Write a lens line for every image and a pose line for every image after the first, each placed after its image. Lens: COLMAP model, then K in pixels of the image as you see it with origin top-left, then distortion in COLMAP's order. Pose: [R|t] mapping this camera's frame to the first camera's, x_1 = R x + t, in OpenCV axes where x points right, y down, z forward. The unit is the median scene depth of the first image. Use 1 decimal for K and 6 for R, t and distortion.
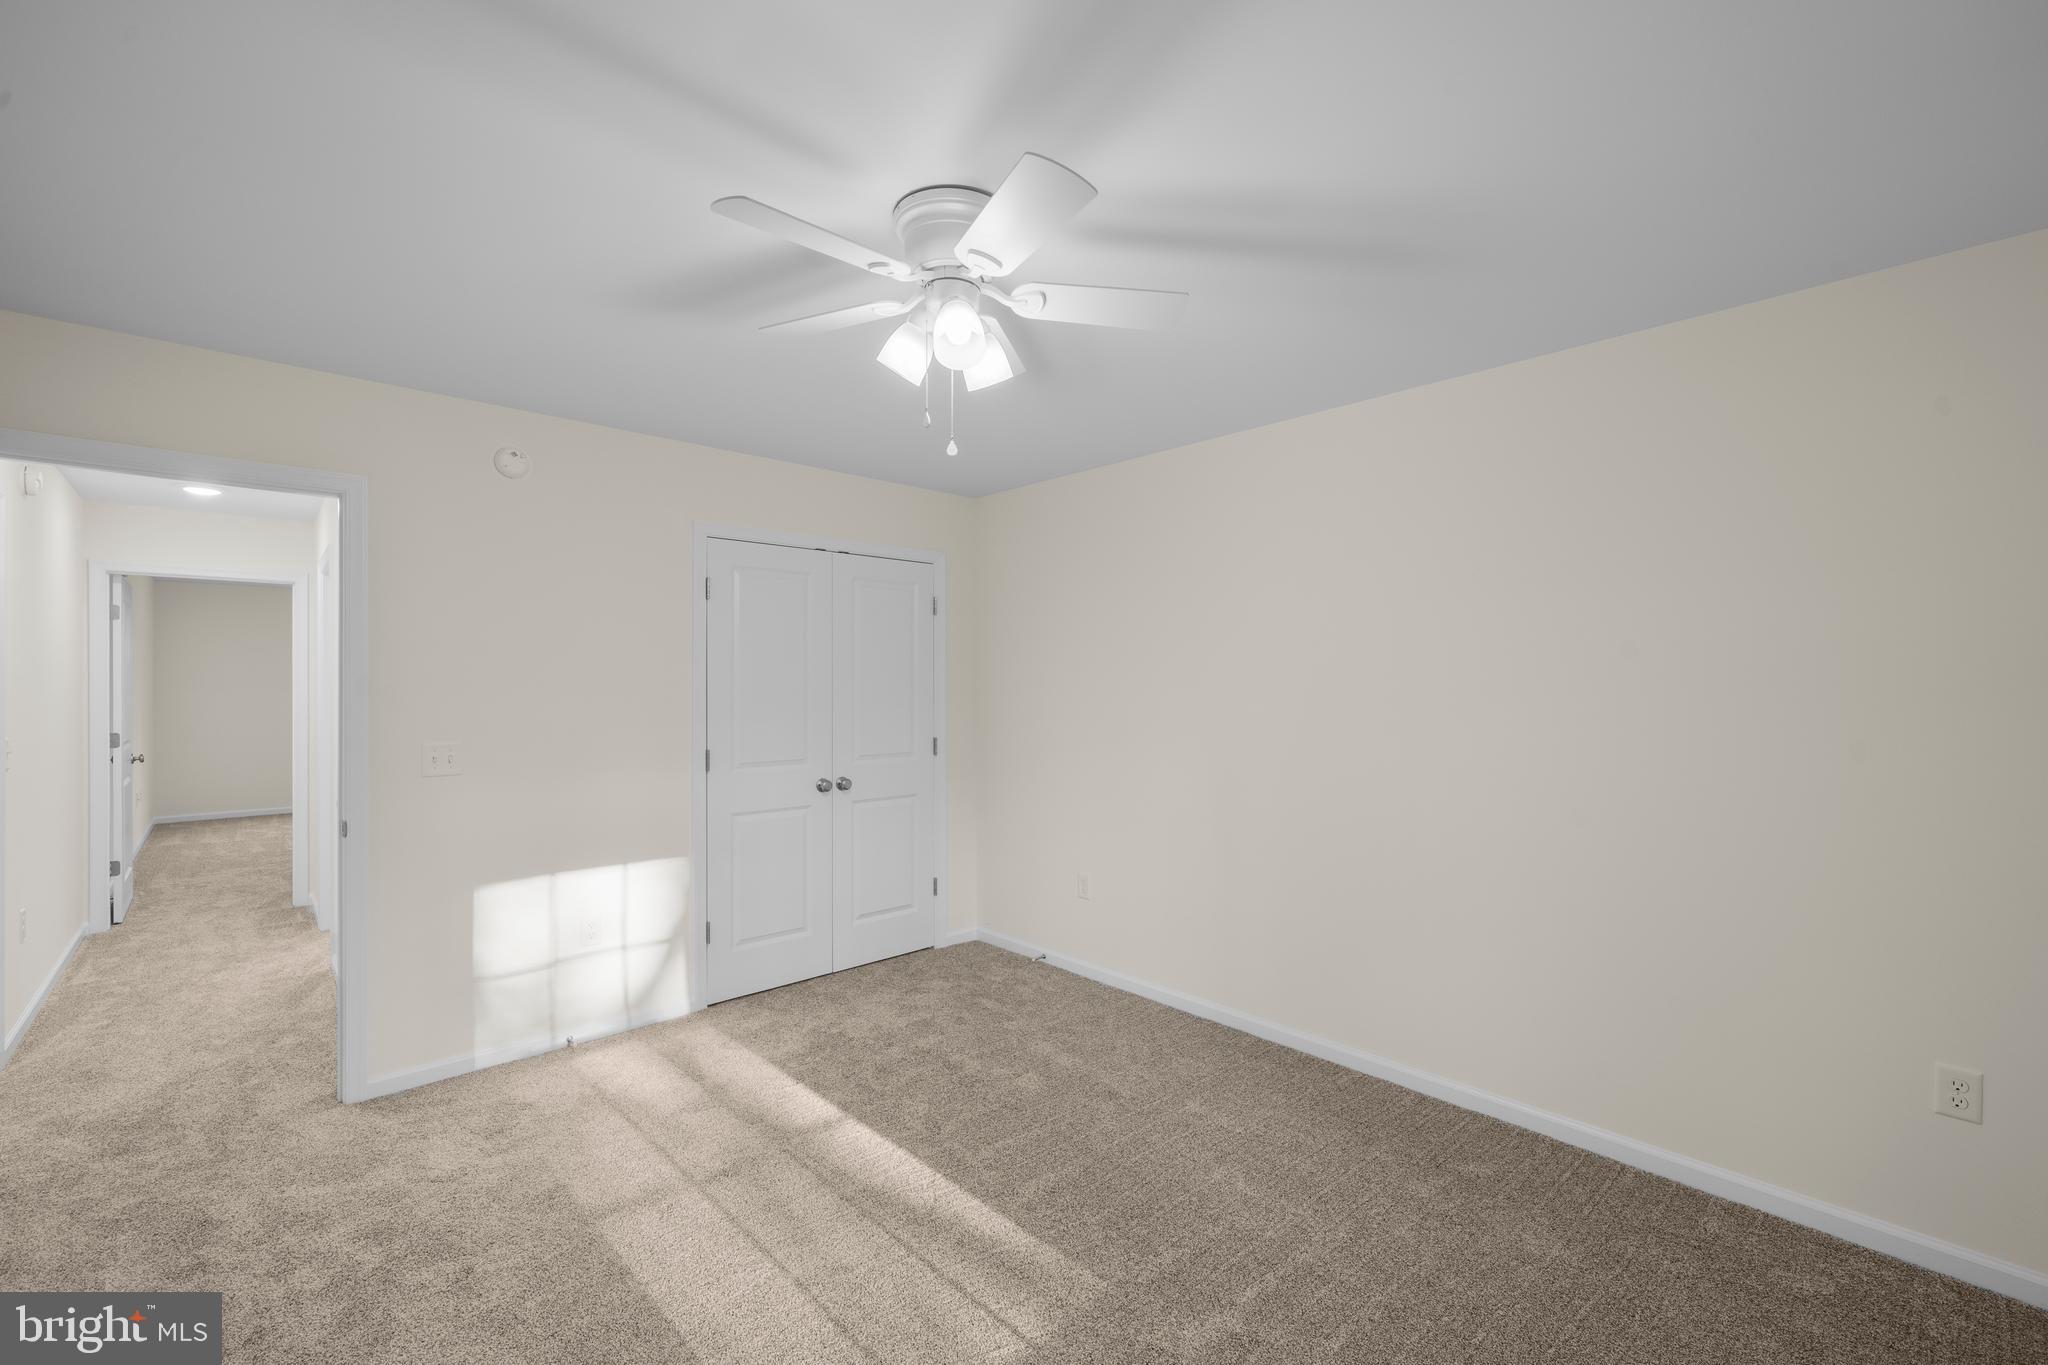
lens RADIAL K [[842.7, 0, 1024.0], [0, 842.7, 682.5], [0, 0, 1]] dist [-0.001048, 0.000068]
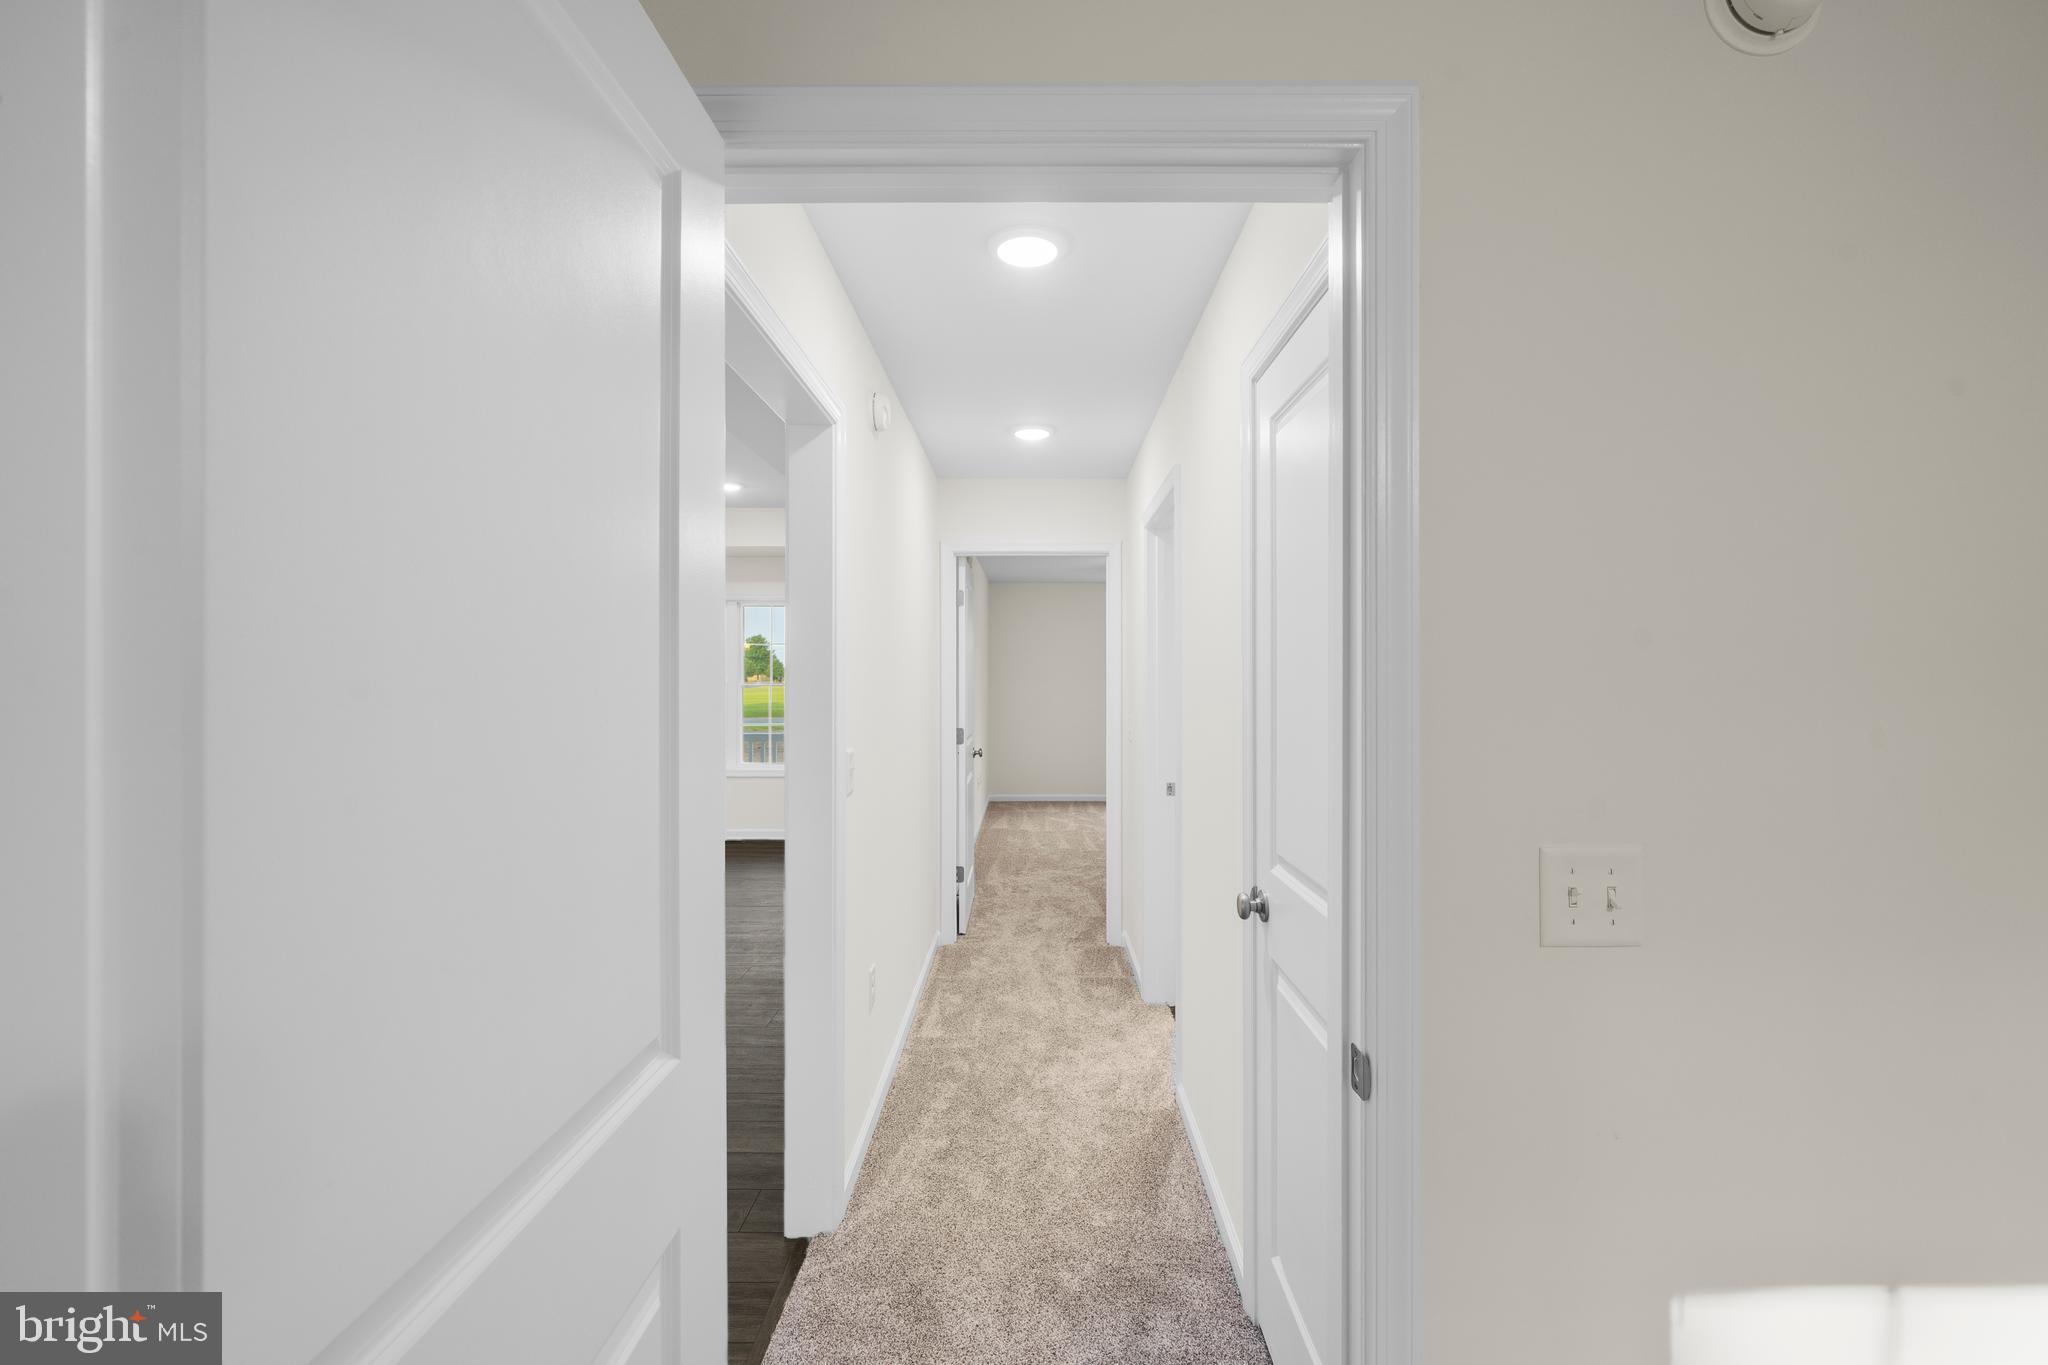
lens RADIAL K [[842.7, 0, 1024.0], [0, 842.7, 682.5], [0, 0, 1]] dist [-0.001048, 0.000068]
pose [[0.725147, 0.006370, -0.688565, -0.398171], [0.000018, 0.999957, 0.009270, 0.001416], [0.688594, -0.006734, 0.725115, 0.383197]]
